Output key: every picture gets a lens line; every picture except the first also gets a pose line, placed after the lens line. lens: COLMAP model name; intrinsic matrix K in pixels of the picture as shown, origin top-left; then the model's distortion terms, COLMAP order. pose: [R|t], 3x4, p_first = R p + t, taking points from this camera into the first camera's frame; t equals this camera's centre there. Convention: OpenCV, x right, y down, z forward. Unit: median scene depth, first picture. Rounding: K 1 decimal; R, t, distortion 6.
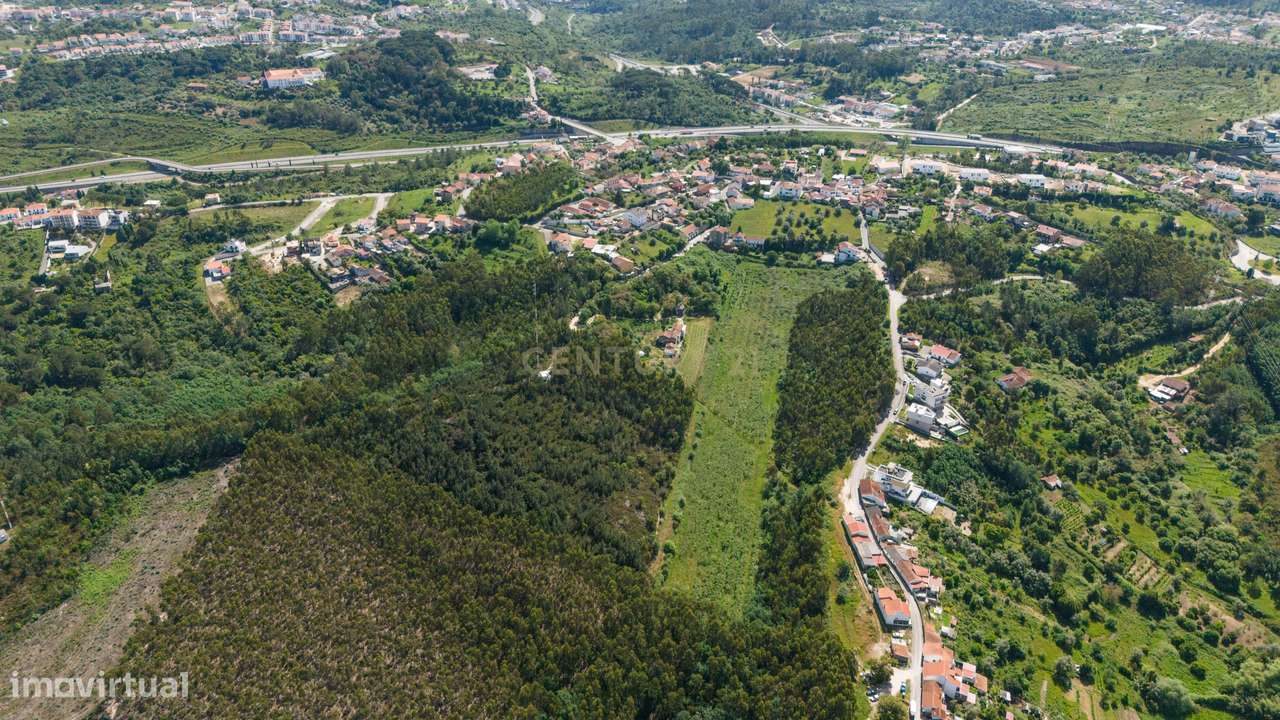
lens RADIAL K [[944.8, 0, 640.0], [0, 944.8, 360.0], [0, 0, 1]] dist [0.079582, -0.038531]
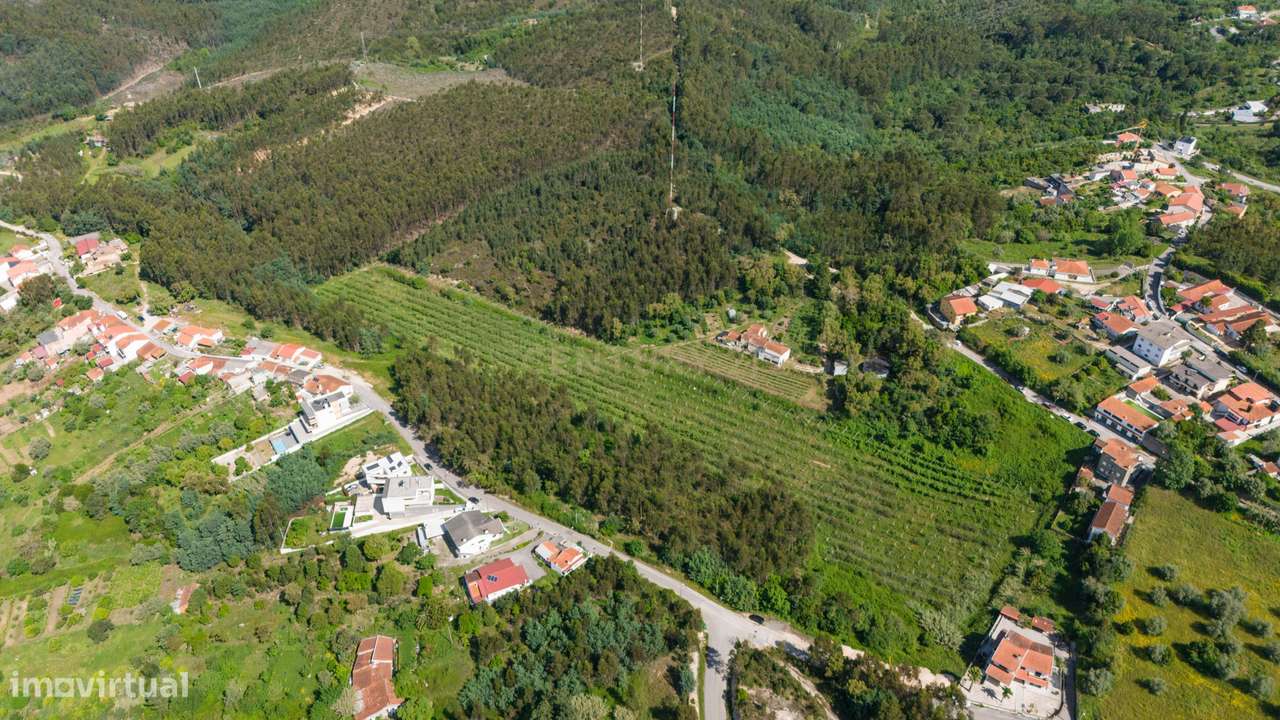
lens RADIAL K [[944.8, 0, 640.0], [0, 944.8, 360.0], [0, 0, 1]] dist [0.079582, -0.038531]
pose [[-0.413399, 0.514682, -0.751135, 0.500253], [-0.457982, 0.595454, 0.660066, -0.363673], [0.786990, 0.616877, -0.010445, 0.823648]]
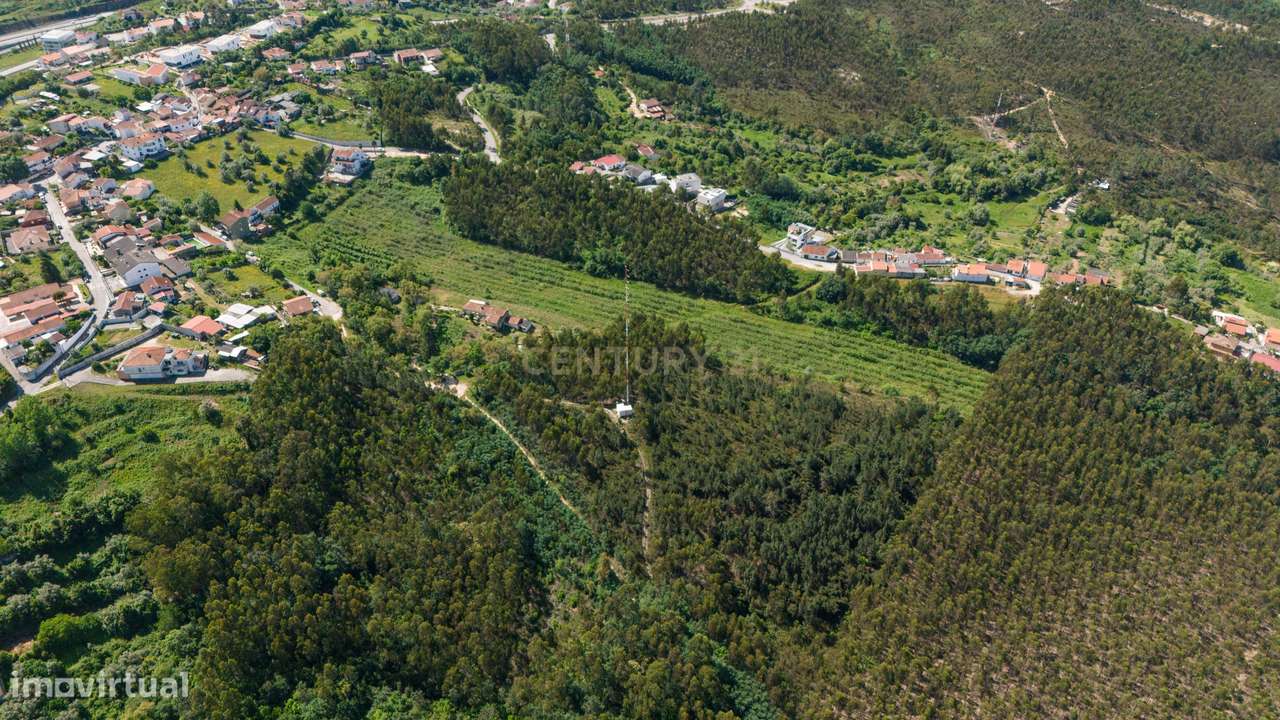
lens RADIAL K [[944.8, 0, 640.0], [0, 944.8, 360.0], [0, 0, 1]] dist [0.079582, -0.038531]
pose [[0.129124, -0.588402, 0.798192, -0.472716], [0.479014, 0.741799, 0.469341, -0.245689], [-0.868259, 0.321742, 0.377636, 0.556889]]
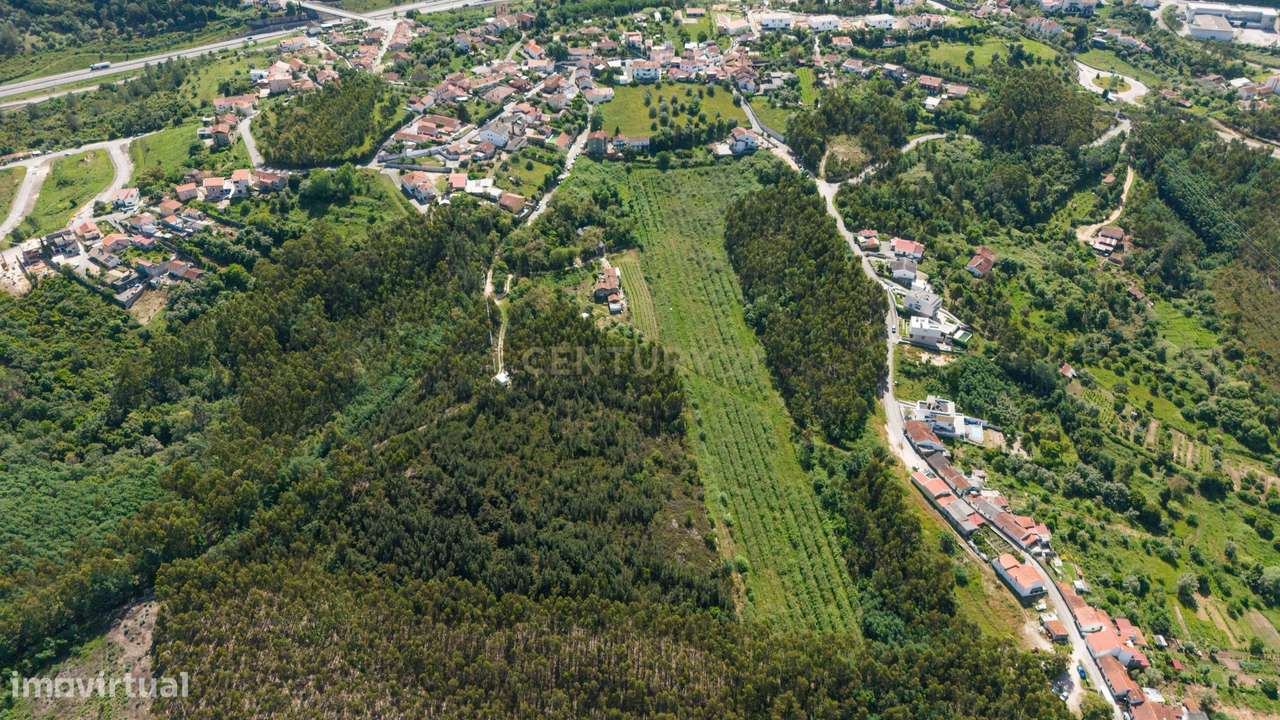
lens RADIAL K [[944.8, 0, 640.0], [0, 944.8, 360.0], [0, 0, 1]] dist [0.079582, -0.038531]
pose [[0.937200, -0.222748, 0.268401, -0.155628], [0.176453, 0.966571, 0.186026, -0.097126], [-0.300866, -0.126983, 0.945175, 0.168935]]
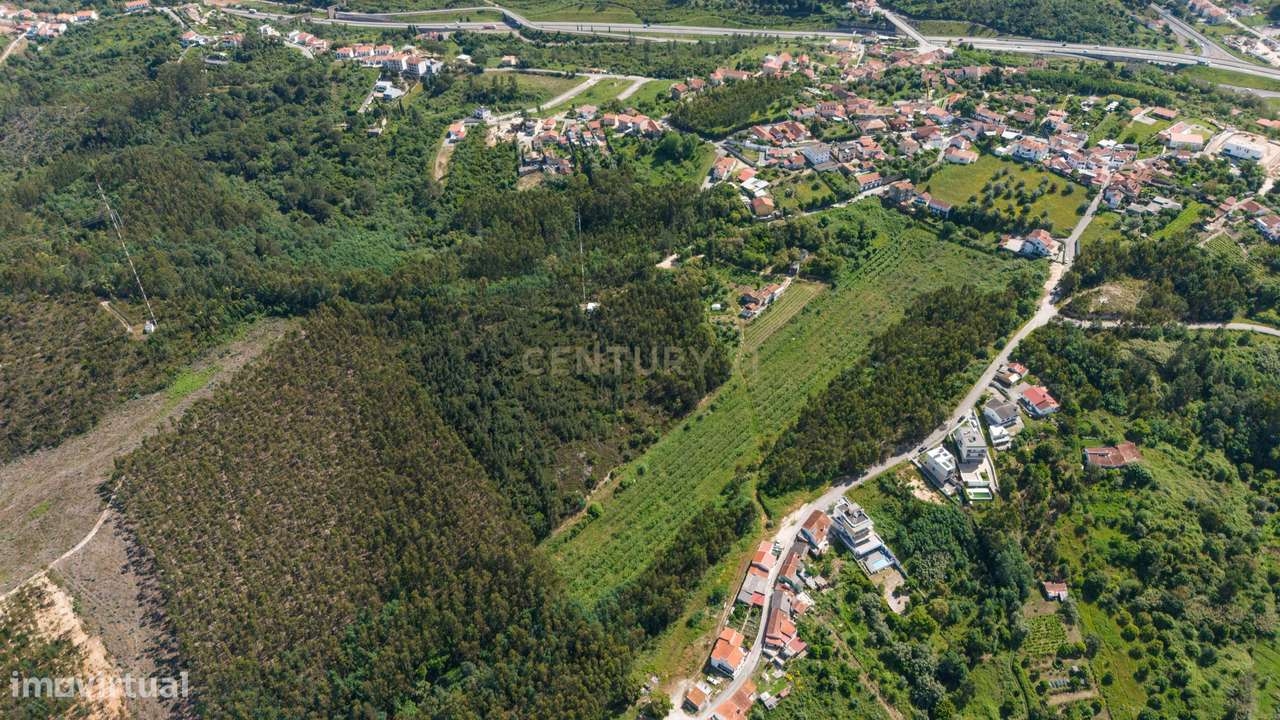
lens RADIAL K [[944.8, 0, 640.0], [0, 944.8, 360.0], [0, 0, 1]] dist [0.079582, -0.038531]
pose [[0.865469, 0.275389, -0.418477, 0.297257], [-0.209040, 0.957674, 0.197896, -0.109246], [0.455263, -0.083795, 0.886405, 0.088686]]
